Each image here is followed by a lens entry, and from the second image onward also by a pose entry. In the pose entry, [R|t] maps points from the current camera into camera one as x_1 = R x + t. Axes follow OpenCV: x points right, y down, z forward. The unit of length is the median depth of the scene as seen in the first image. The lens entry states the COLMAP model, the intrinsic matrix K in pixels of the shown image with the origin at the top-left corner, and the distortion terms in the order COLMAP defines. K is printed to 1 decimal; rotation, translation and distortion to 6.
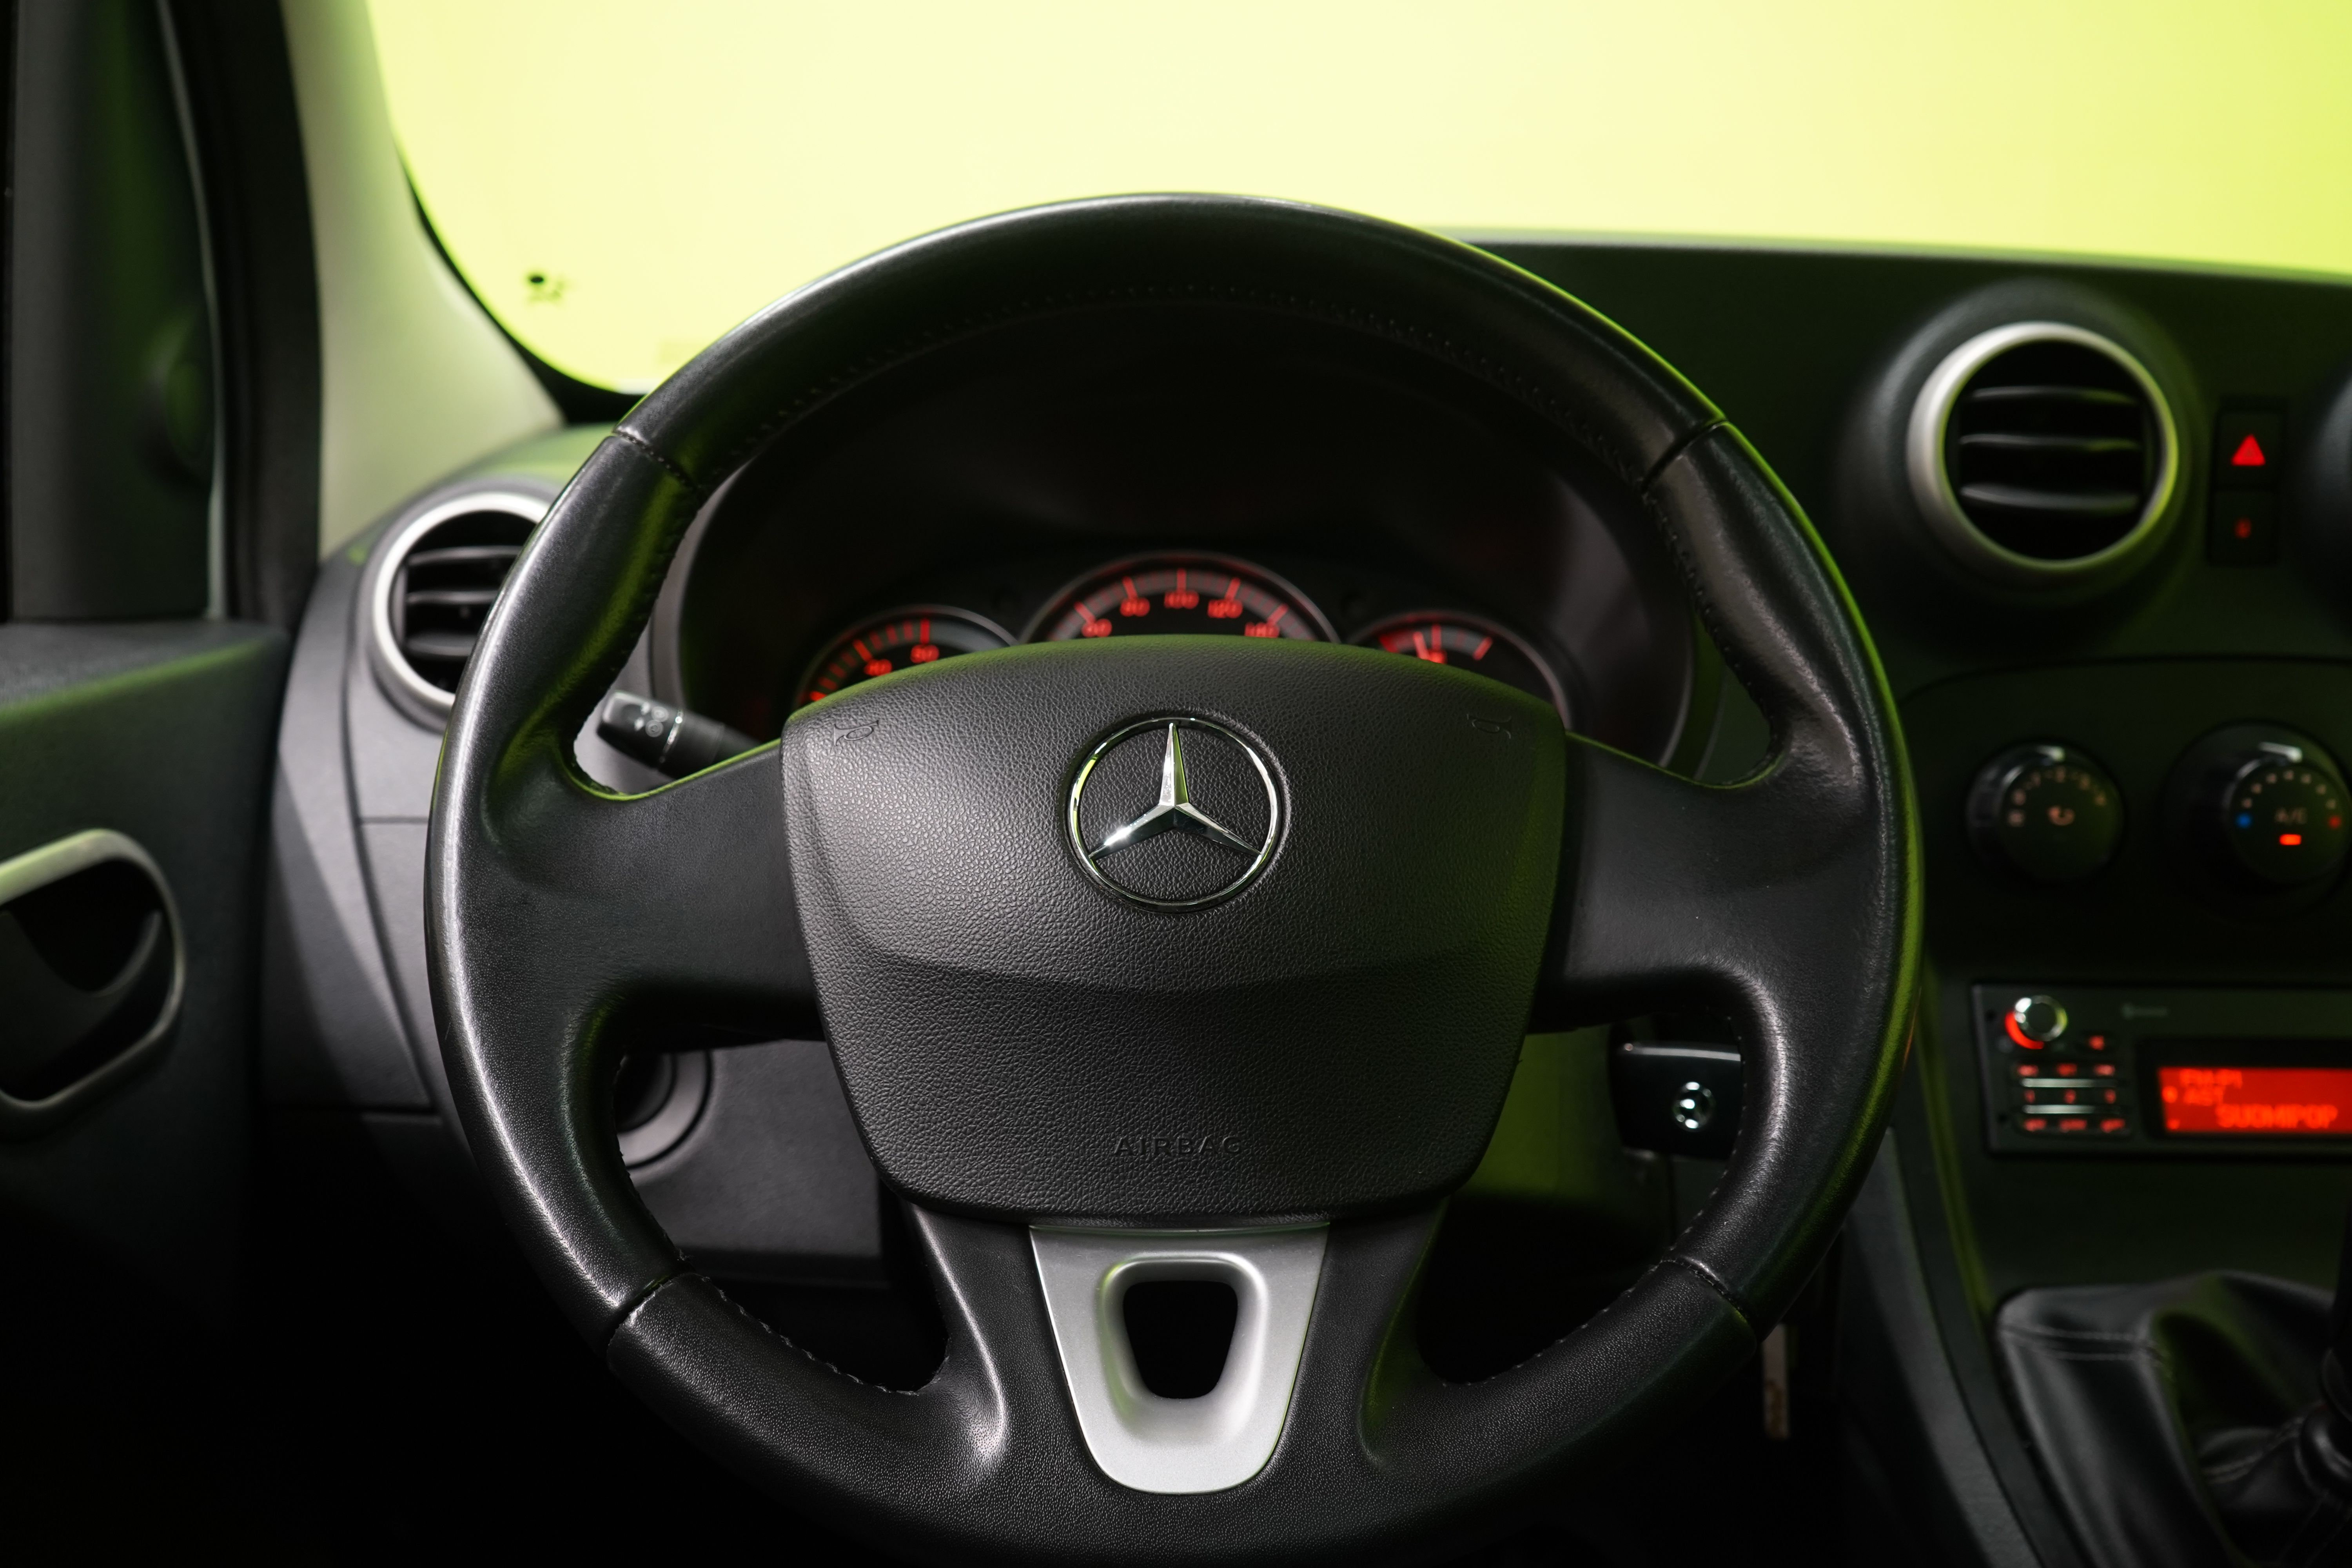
lens RADIAL K [[2167.7, 0, 1176.0], [0, 2167.7, 784.0], [0, 0, 1]] dist [-0.006516, -0.003844]
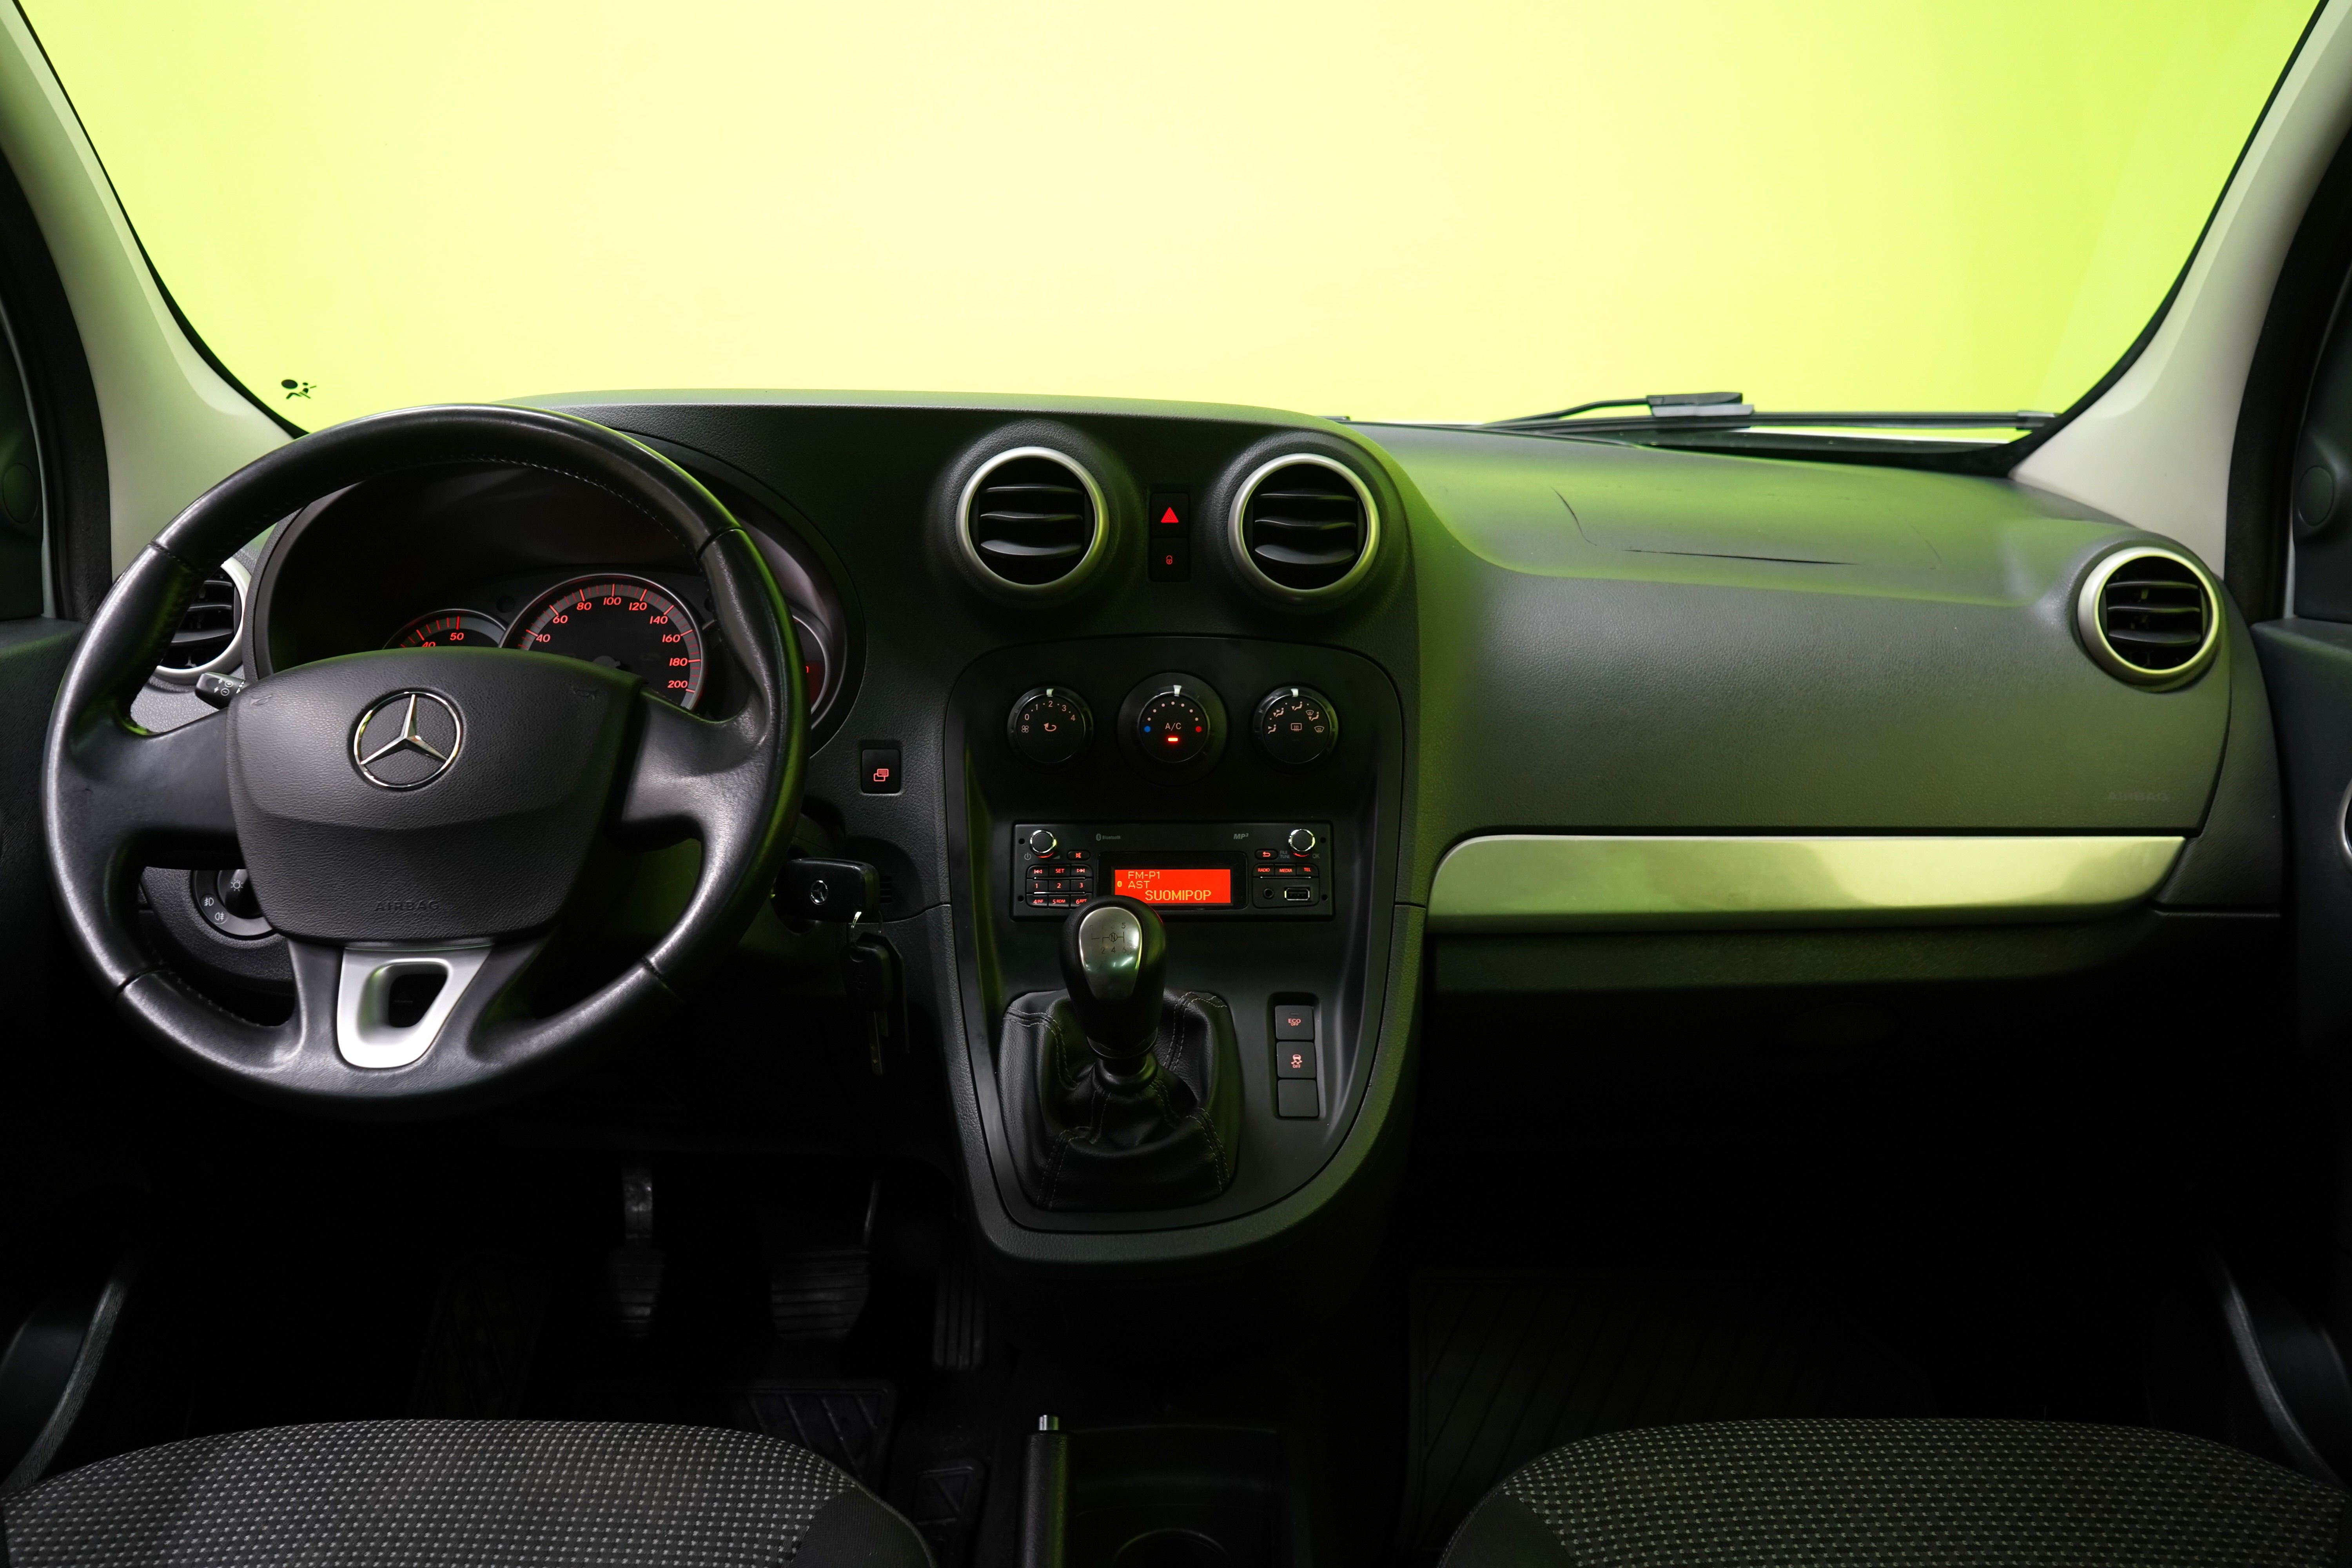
lens RADIAL K [[1815.7, 0, 1176.0], [0, 1815.7, 784.0], [0, 0, 1]] dist [-0.034613, -0.000344]
pose [[0.999752, -0.013415, 0.017803, 0.489762], [0.012338, 0.998165, 0.059286, -0.025931], [-0.018566, -0.059051, 0.998082, -0.485922]]
